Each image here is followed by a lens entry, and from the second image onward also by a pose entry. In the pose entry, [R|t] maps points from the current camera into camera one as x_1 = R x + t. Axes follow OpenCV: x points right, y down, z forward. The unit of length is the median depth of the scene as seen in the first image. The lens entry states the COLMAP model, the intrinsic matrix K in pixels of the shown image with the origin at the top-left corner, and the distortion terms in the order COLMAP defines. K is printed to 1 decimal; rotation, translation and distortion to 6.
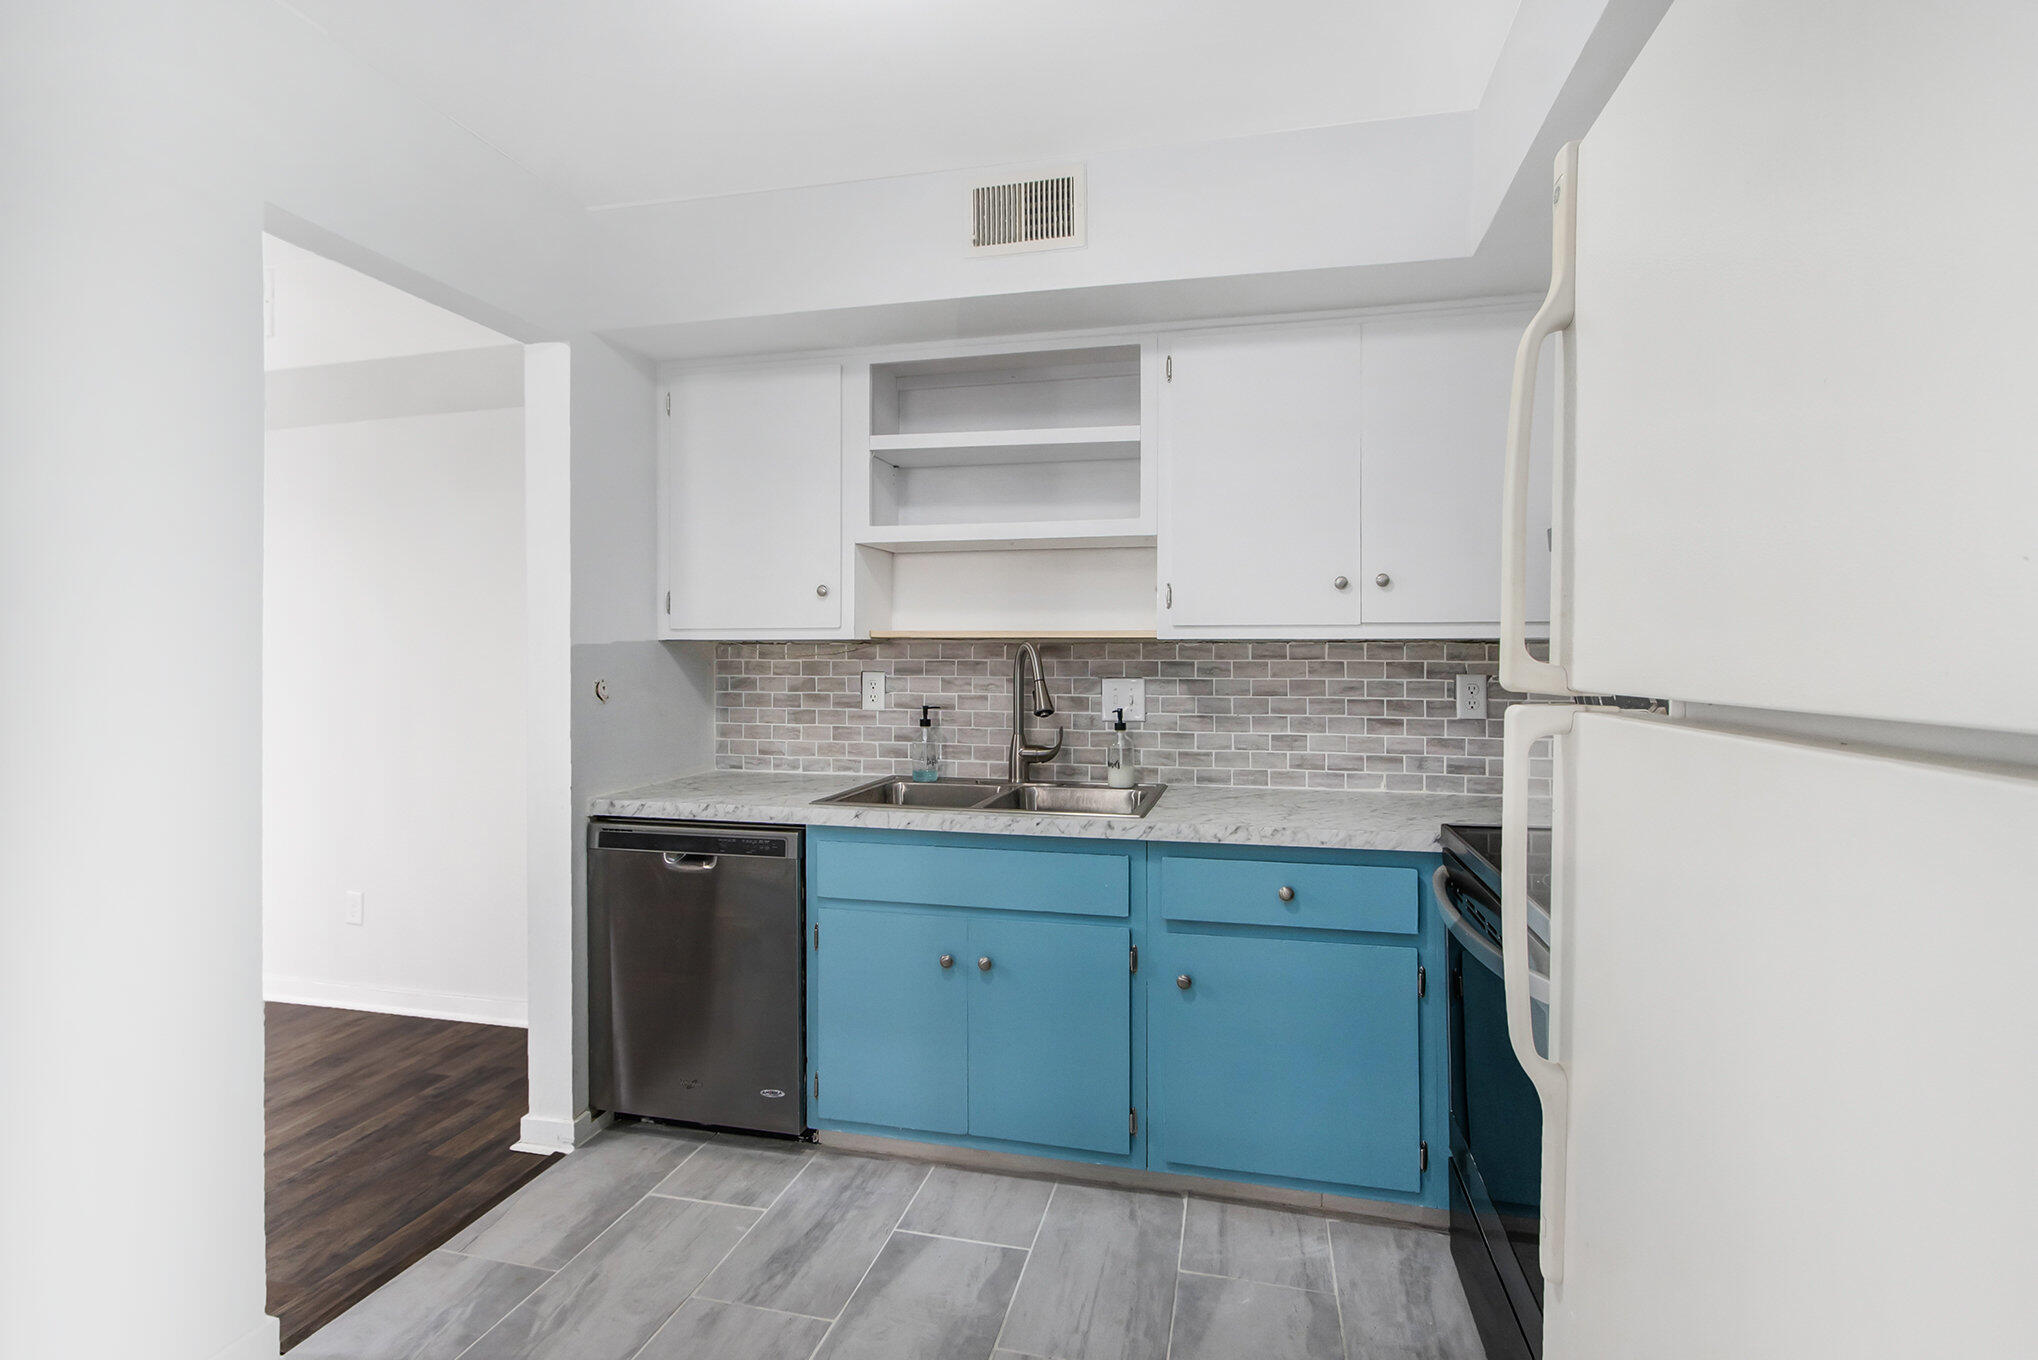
lens RADIAL K [[977.1, 0, 1025.2], [0, 977.1, 662.2], [0, 0, 1]] dist [-0.008320, 0.000057]
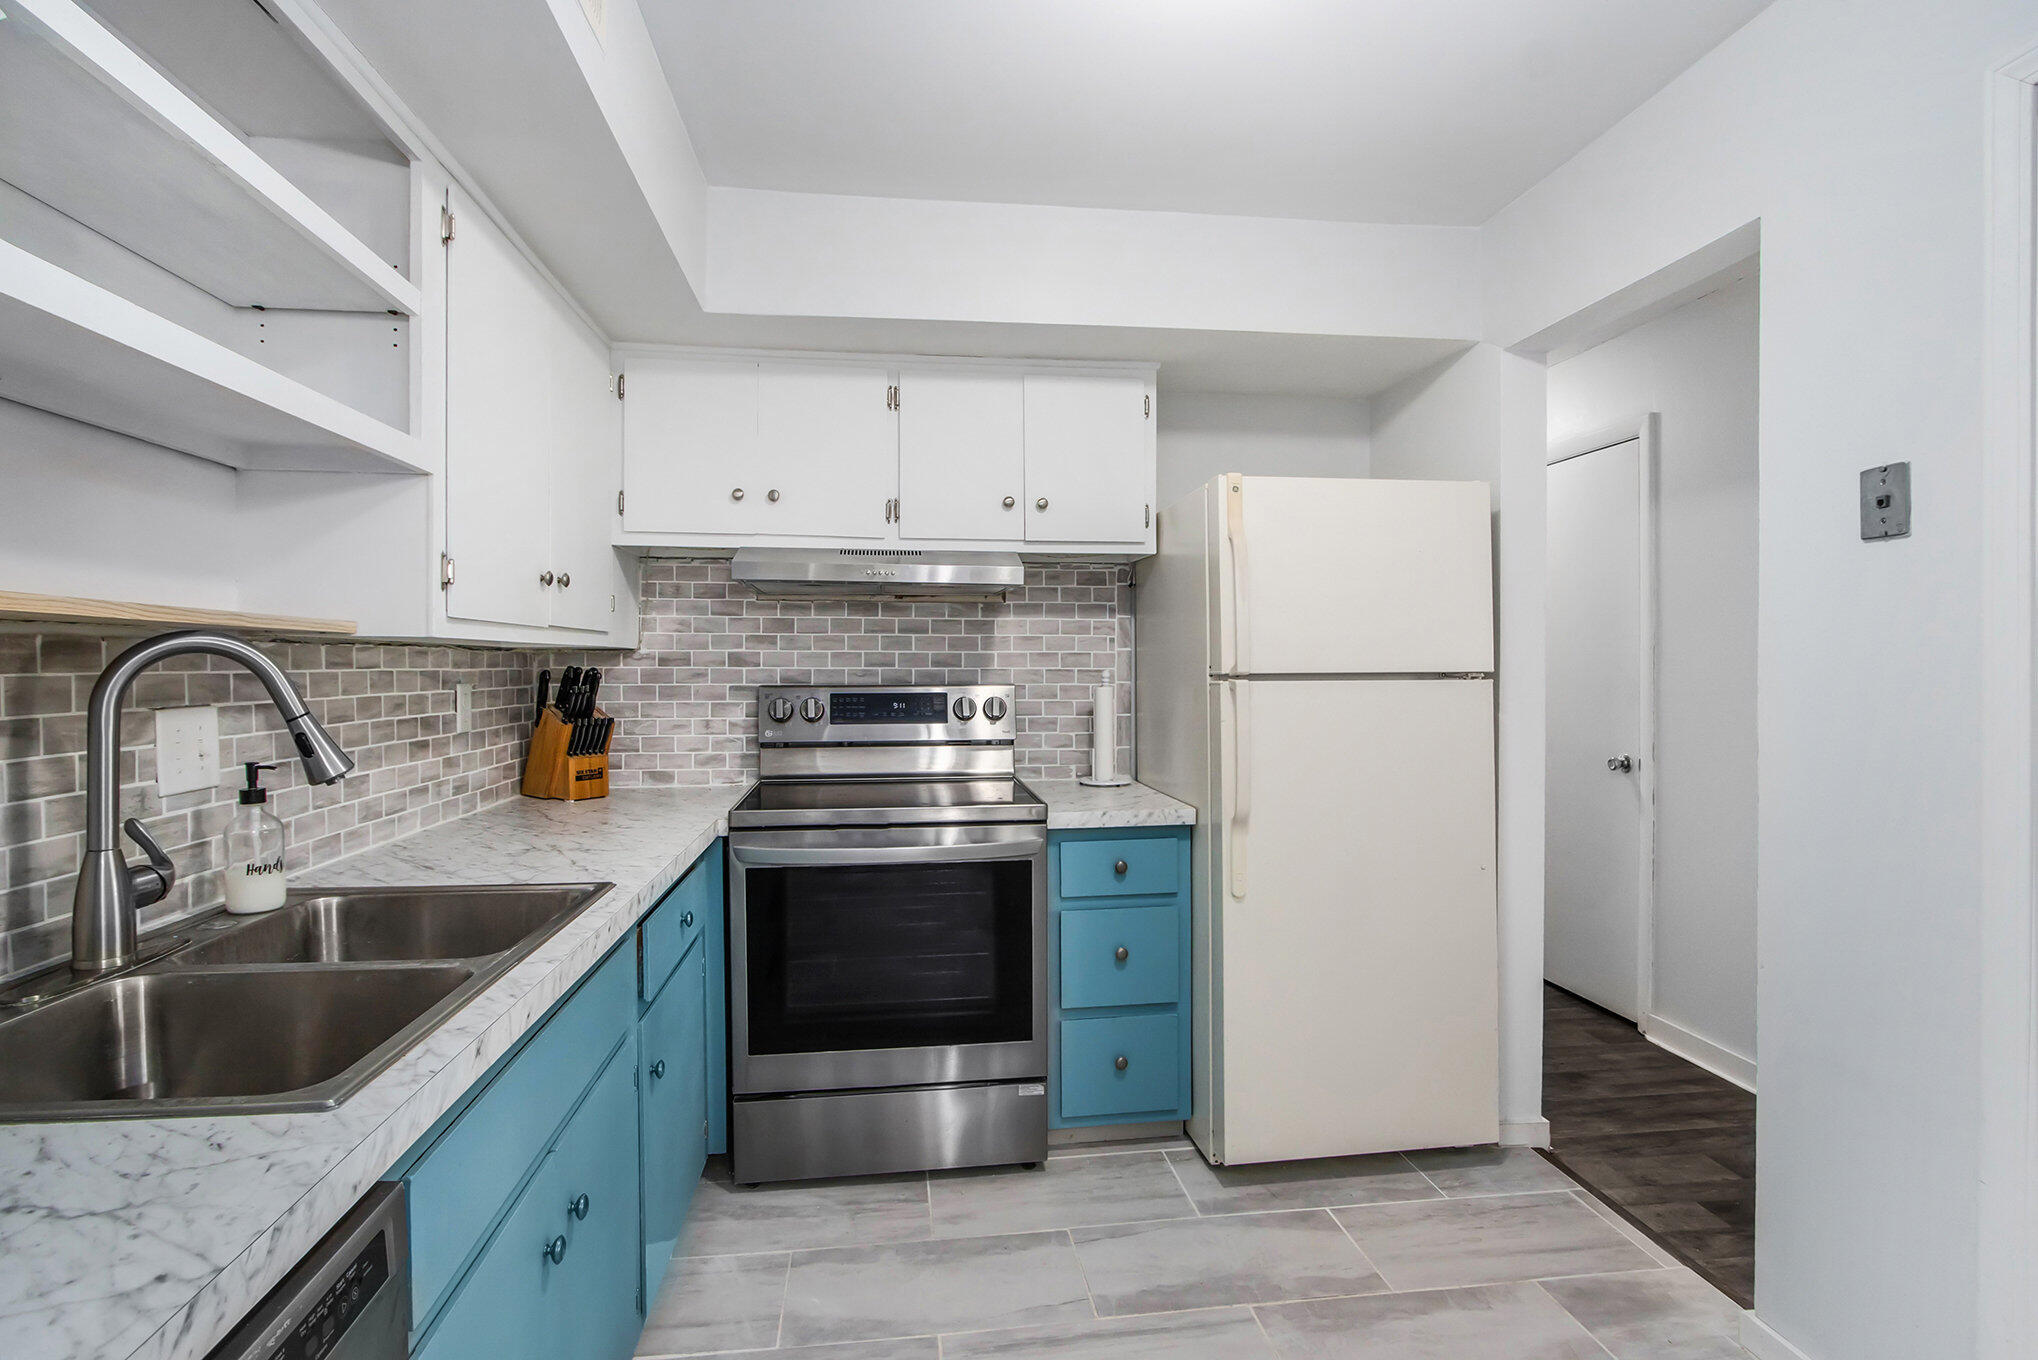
lens RADIAL K [[982.9, 0, 1008.7], [0, 982.9, 672.3], [0, 0, 1]] dist [-0.004622, 0.000353]
pose [[-0.348883, -0.009489, 0.937118, -0.544184], [0.008246, 0.999879, 0.013195, -0.005514], [-0.937130, 0.012330, -0.348762, 0.794461]]
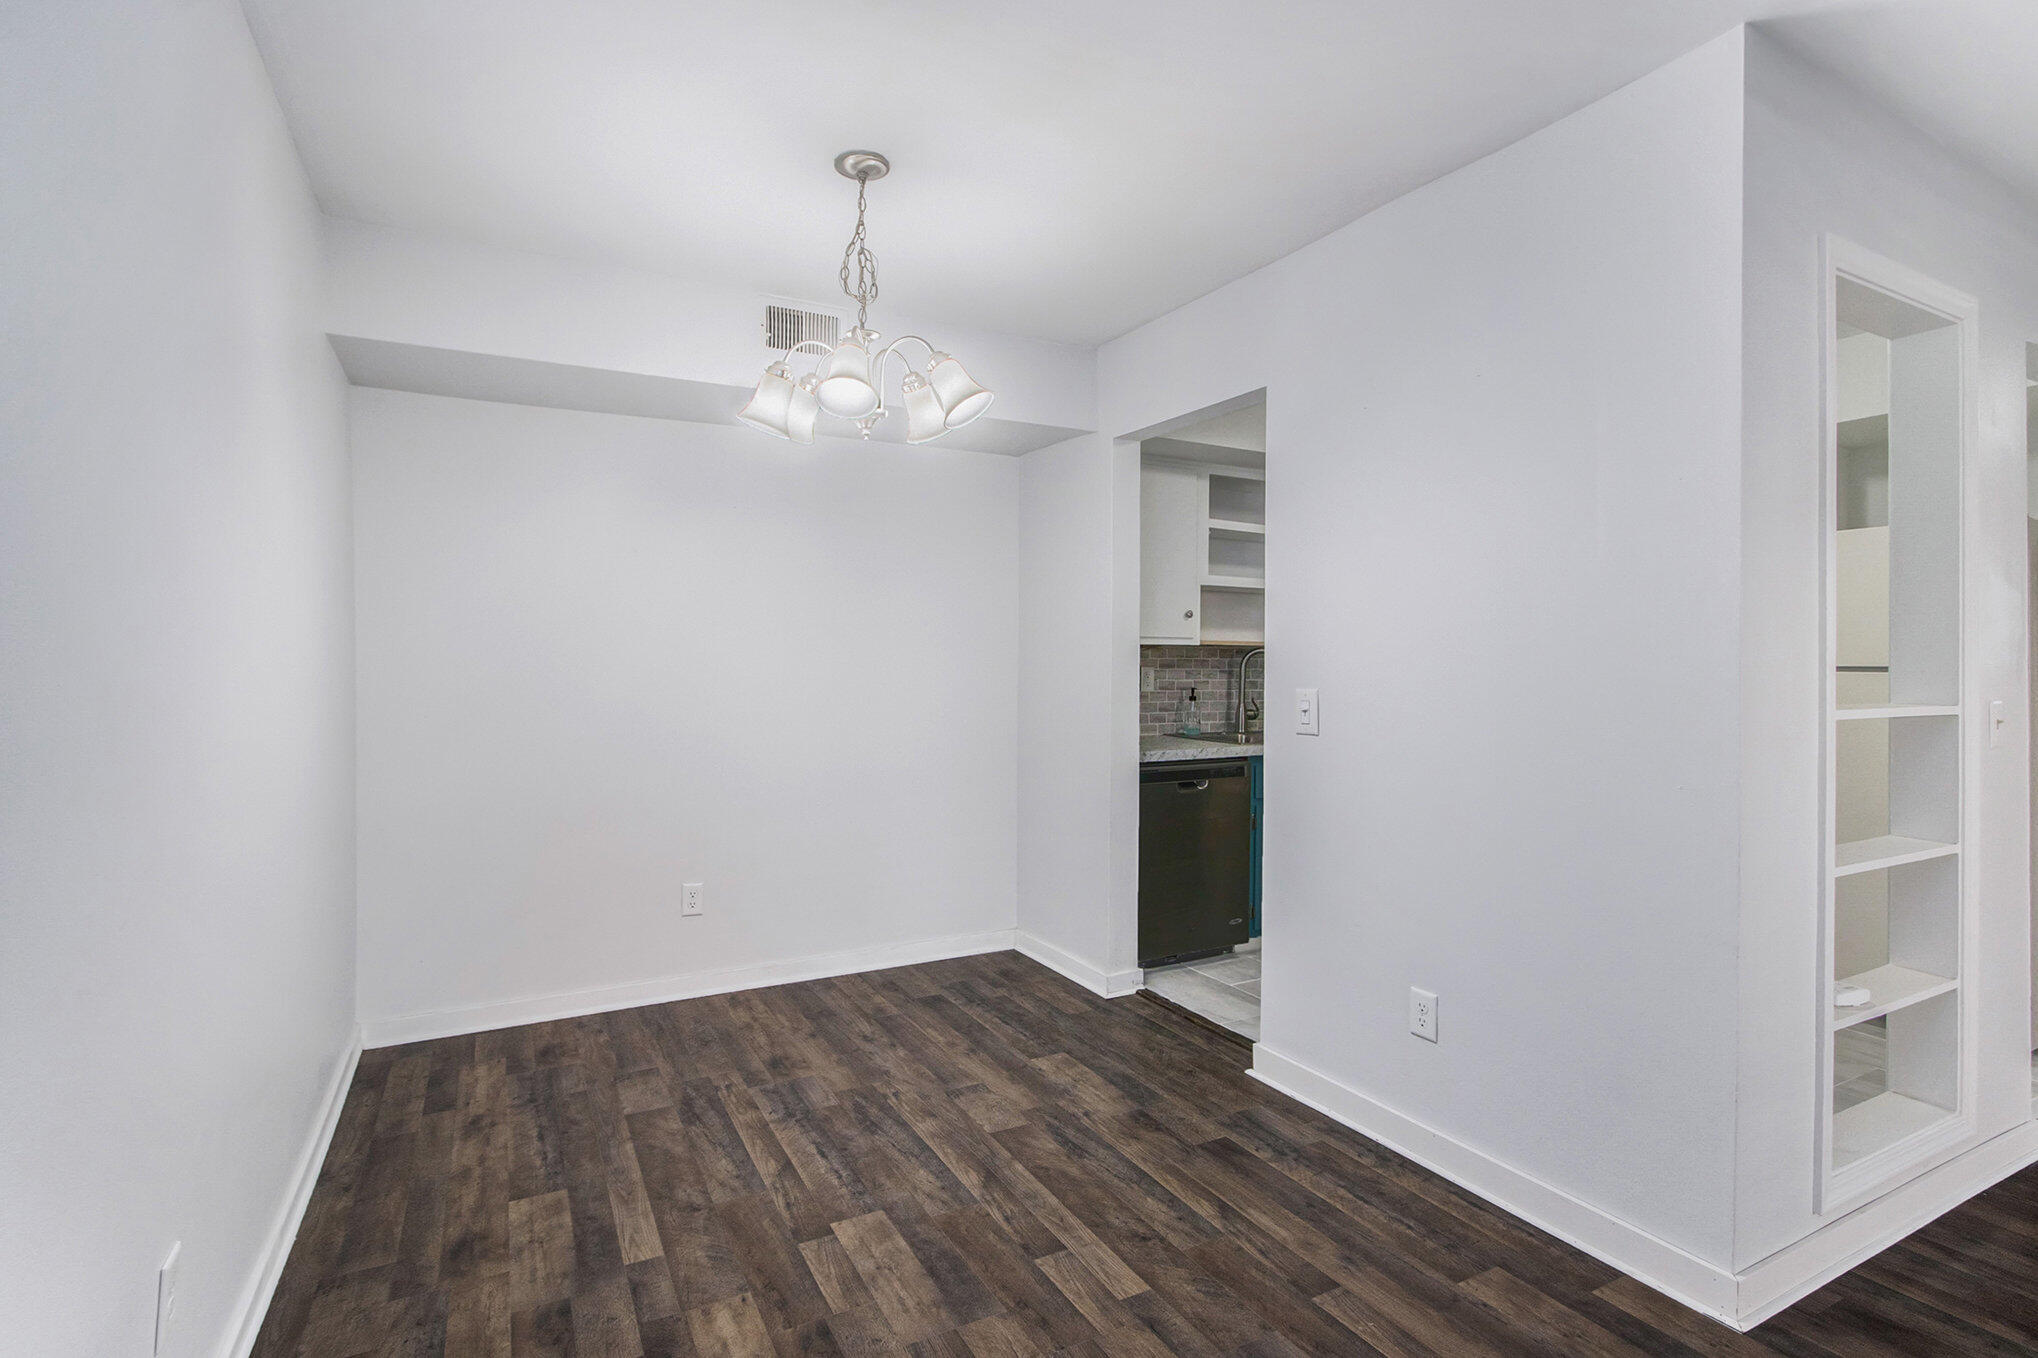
lens RADIAL K [[977.1, 0, 1025.2], [0, 977.1, 661.2], [0, 0, 1]] dist [-0.008320, 0.000057]
pose [[0.744534, 0.005360, 0.667563, -1.413779], [-0.001767, 0.999980, -0.006059, 0.012305], [-0.667582, 0.003331, 0.744528, 0.008722]]
